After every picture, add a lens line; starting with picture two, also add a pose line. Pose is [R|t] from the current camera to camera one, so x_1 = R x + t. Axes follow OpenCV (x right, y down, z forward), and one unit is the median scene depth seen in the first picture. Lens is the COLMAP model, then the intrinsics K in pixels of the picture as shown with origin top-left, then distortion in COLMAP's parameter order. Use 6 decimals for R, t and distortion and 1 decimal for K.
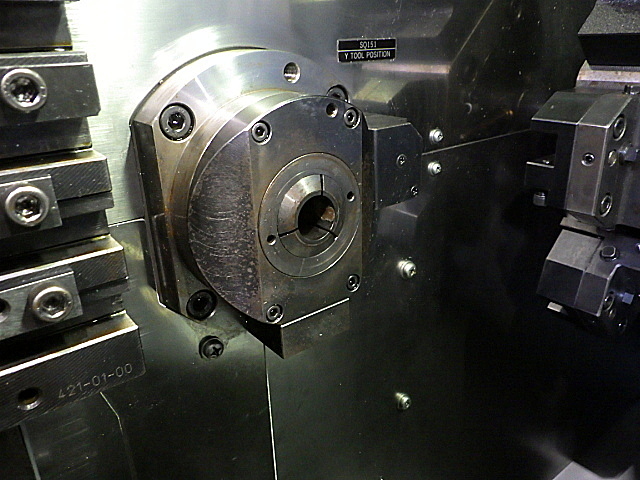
lens RADIAL K [[532.6, 0, 320.0], [0, 532.6, 240.0], [0, 0, 1]] dist [-0.004664, -0.003169]
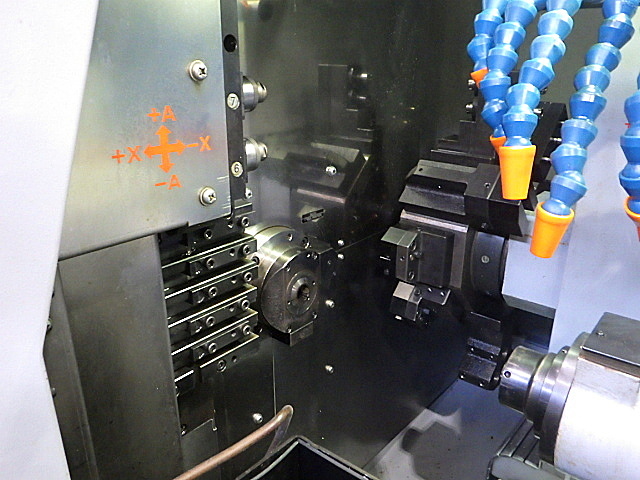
lens RADIAL K [[532.6, 0, 320.0], [0, 532.6, 240.0], [0, 0, 1]] dist [-0.004664, -0.003169]
pose [[0.979563, -0.039212, 0.197278, -0.373860], [0.043740, 0.998869, -0.018646, -0.215372], [-0.196324, 0.026894, 0.980170, -1.416977]]
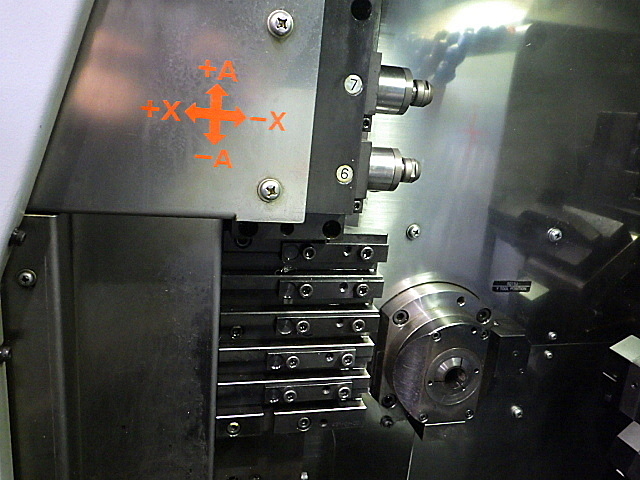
lens RADIAL K [[532.6, 0, 320.0], [0, 532.6, 240.0], [0, 0, 1]] dist [-0.004664, -0.003169]
pose [[0.911536, 0.213695, -0.351334, 0.104028], [-0.256206, 0.963409, -0.078744, -0.213638], [0.321651, 0.161792, 0.932933, -0.950178]]
